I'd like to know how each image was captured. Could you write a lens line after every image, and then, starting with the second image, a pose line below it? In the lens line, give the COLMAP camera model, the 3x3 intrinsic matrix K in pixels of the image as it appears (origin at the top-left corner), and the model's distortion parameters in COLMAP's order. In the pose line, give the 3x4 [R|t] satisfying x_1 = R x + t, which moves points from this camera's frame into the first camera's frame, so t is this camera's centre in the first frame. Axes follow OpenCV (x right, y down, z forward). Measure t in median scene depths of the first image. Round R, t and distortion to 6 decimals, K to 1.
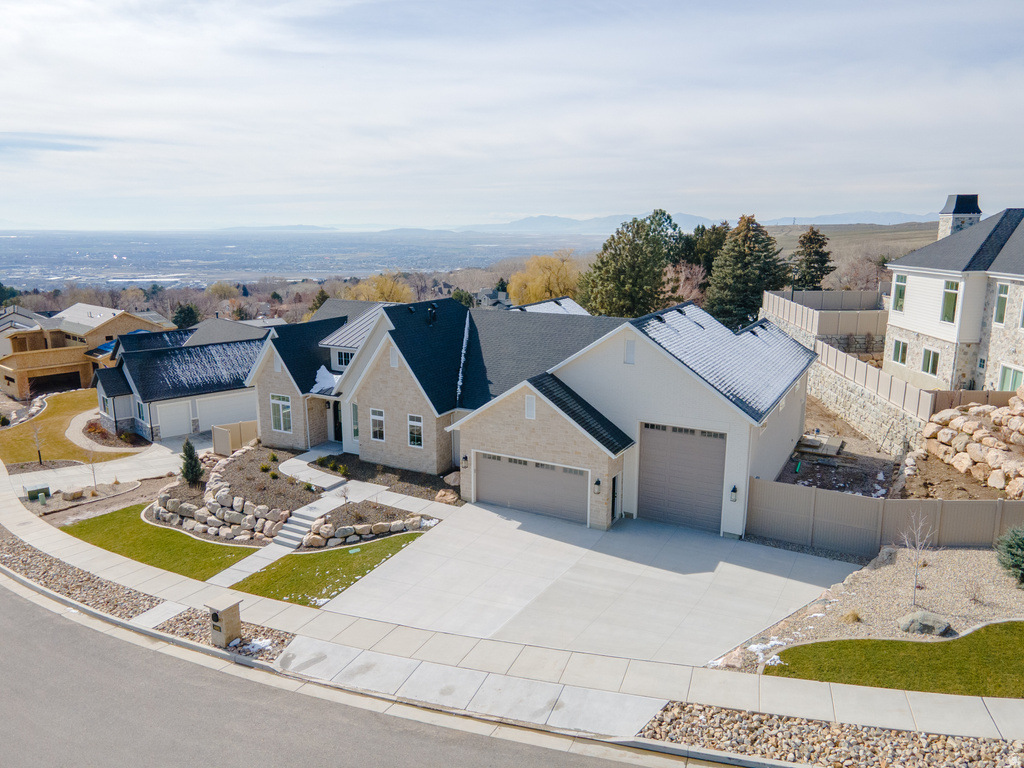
lens RADIAL K [[738.7, 0, 501.4], [0, 738.7, 379.9], [0, 0, 1]] dist [0.050987, 0.009106]
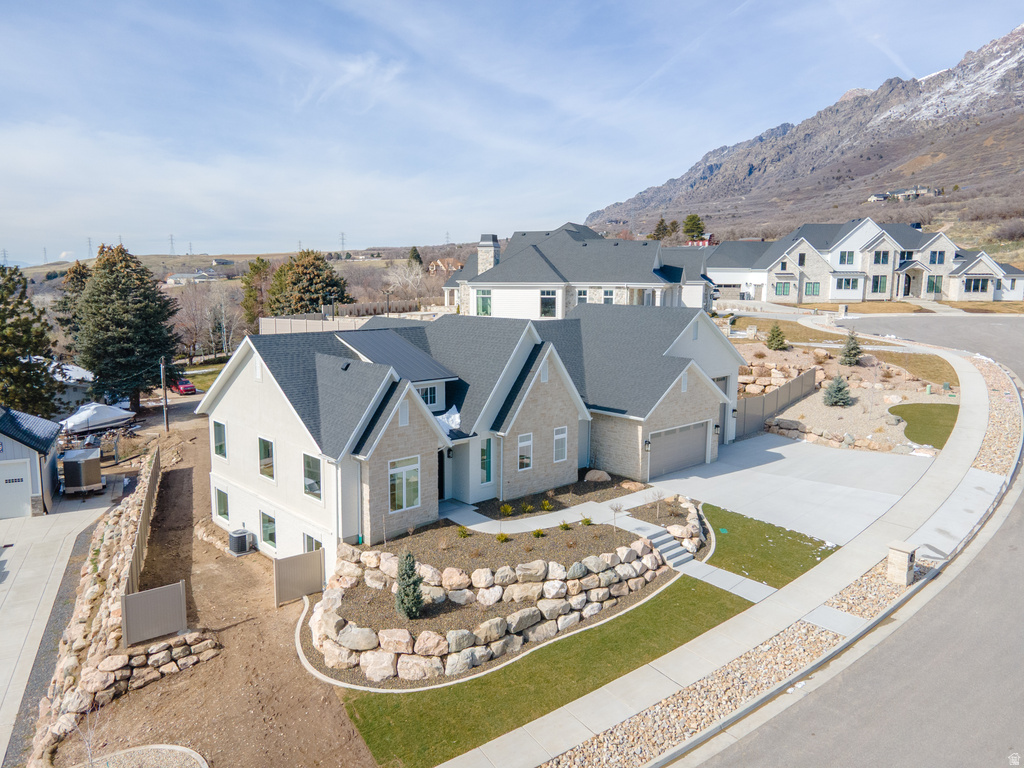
lens RADIAL K [[739.0, 0, 503.2], [0, 739.0, 389.7], [0, 0, 1]] dist [0.037588, 0.010176]
pose [[0.309695, -0.145077, 0.939703, -1.040450], [0.191352, 0.977581, 0.087862, -0.099580], [-0.931383, 0.152604, 0.330513, 0.749959]]
